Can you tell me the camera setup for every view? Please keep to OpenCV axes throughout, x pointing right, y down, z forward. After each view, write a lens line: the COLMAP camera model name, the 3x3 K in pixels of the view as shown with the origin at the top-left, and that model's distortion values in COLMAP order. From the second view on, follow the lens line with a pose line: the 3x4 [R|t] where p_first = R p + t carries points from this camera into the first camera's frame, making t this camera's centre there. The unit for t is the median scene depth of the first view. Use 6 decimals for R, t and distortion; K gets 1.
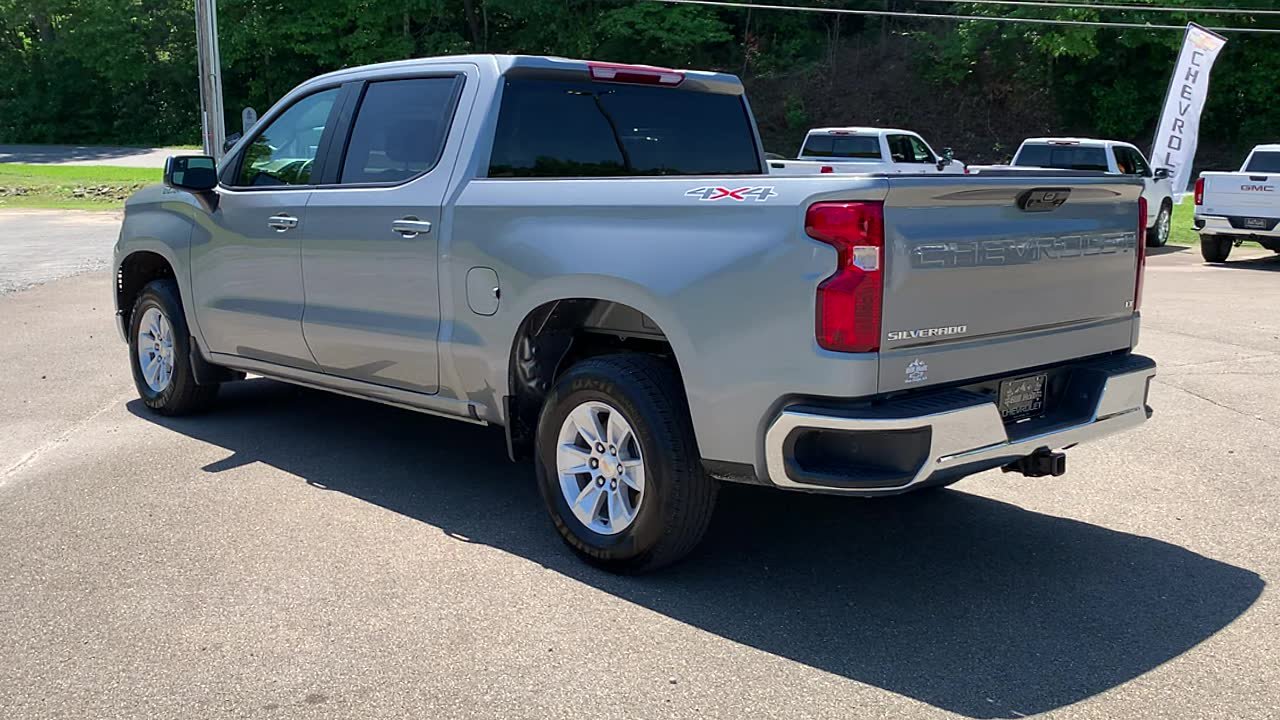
lens RADIAL K [[1275.0, 0, 659.8], [0, 1275.0, 361.0], [0, 0, 1]] dist [0.097769, -0.207323]
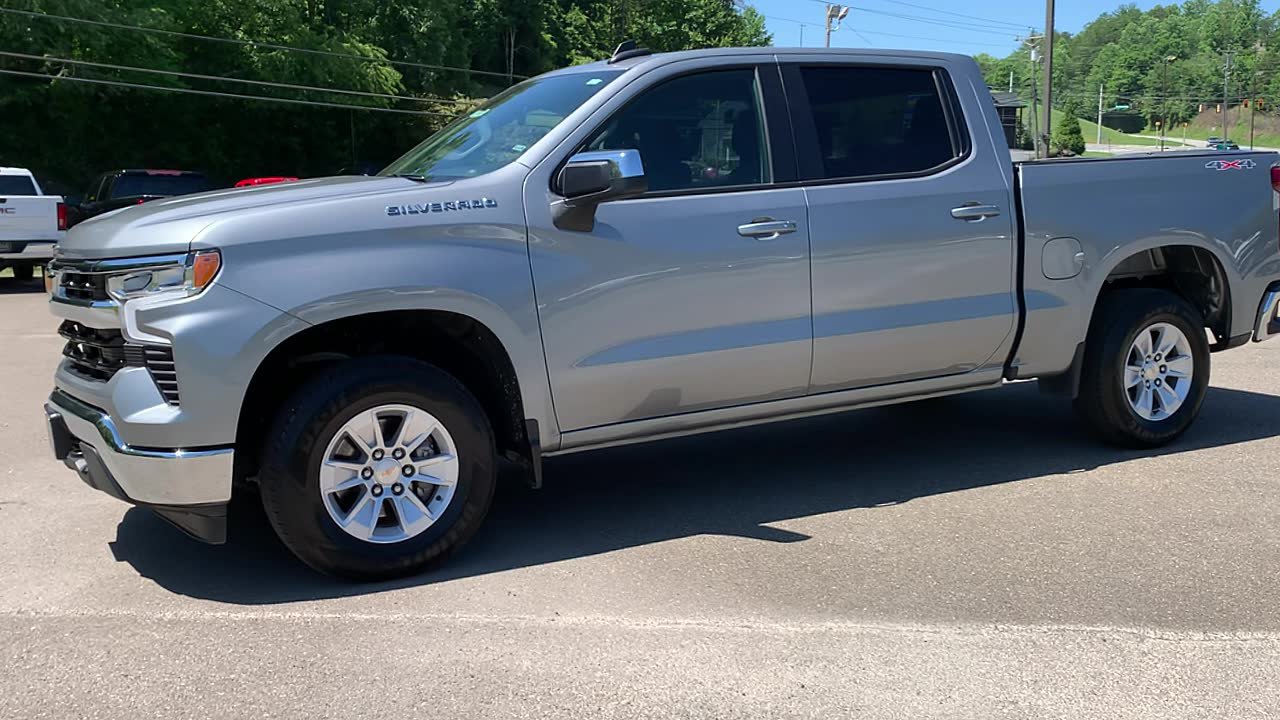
lens RADIAL K [[1275.0, 0, 659.8], [0, 1275.0, 361.0], [0, 0, 1]] dist [0.097769, -0.207323]
pose [[0.248415, -0.147883, 0.957299, -0.918393], [0.172800, 0.979191, 0.106424, -0.101763], [-0.953116, 0.138984, 0.268800, 0.703819]]
